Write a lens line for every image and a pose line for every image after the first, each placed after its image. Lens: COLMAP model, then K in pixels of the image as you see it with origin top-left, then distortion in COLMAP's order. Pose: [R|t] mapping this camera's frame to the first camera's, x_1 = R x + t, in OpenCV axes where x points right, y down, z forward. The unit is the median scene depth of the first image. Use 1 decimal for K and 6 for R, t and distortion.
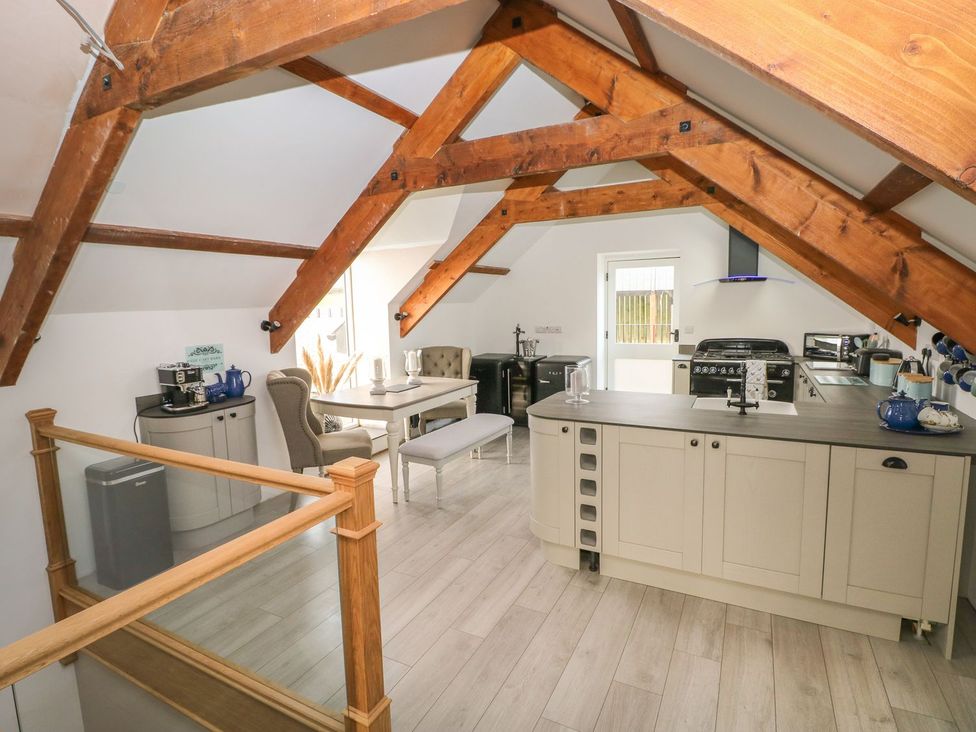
lens RADIAL K [[508.7, 0, 488.0], [0, 508.7, 366.0], [0, 0, 1]] dist [0.000514, -0.000047]
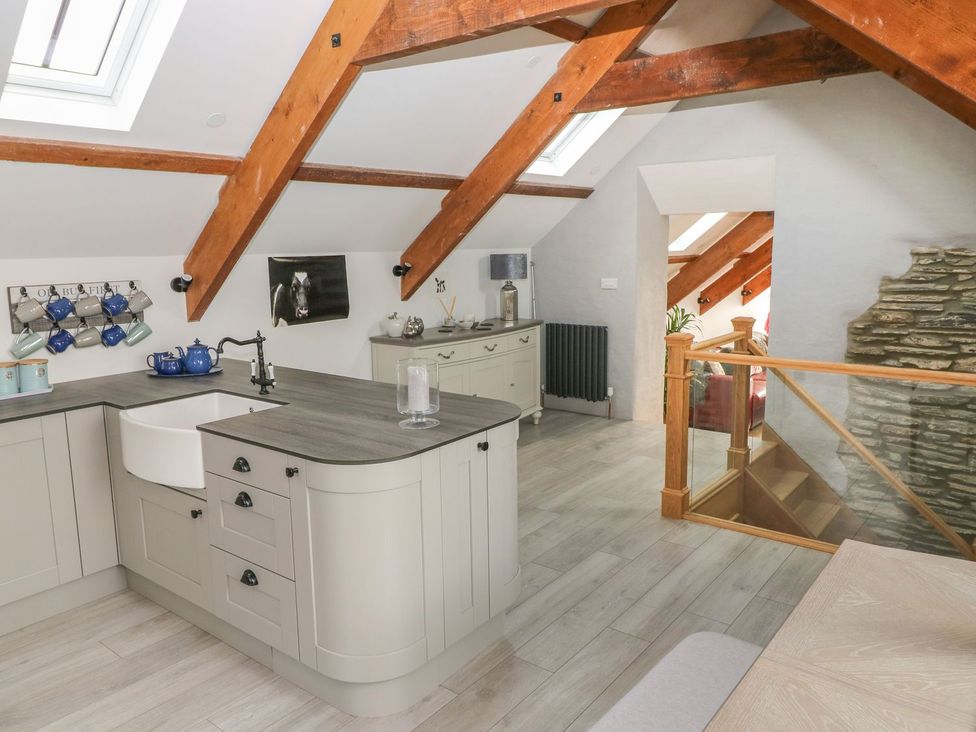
lens RADIAL K [[720.6, 0, 488.0], [0, 720.6, 366.0], [0, 0, 1]] dist [0.002406, -0.000070]
pose [[-0.981647, 0.008534, 0.190514, -0.045365], [0.063494, 0.956628, 0.284309, -0.183357], [-0.179825, 0.291188, -0.939613, 1.477473]]
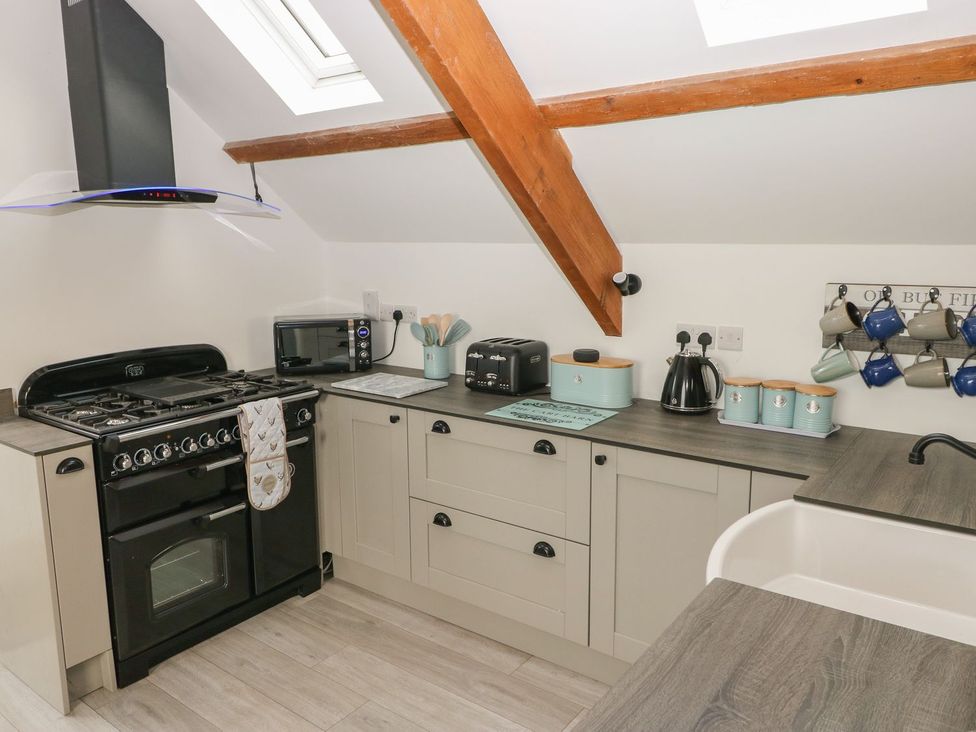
lens RADIAL K [[720.6, 0, 488.0], [0, 720.6, 366.0], [0, 0, 1]] dist [0.002406, -0.000070]
pose [[0.164927, -0.150685, 0.974727, 0.011002], [0.130331, 0.982924, 0.129900, -0.114241], [-0.977657, 0.105613, 0.181749, 0.925148]]
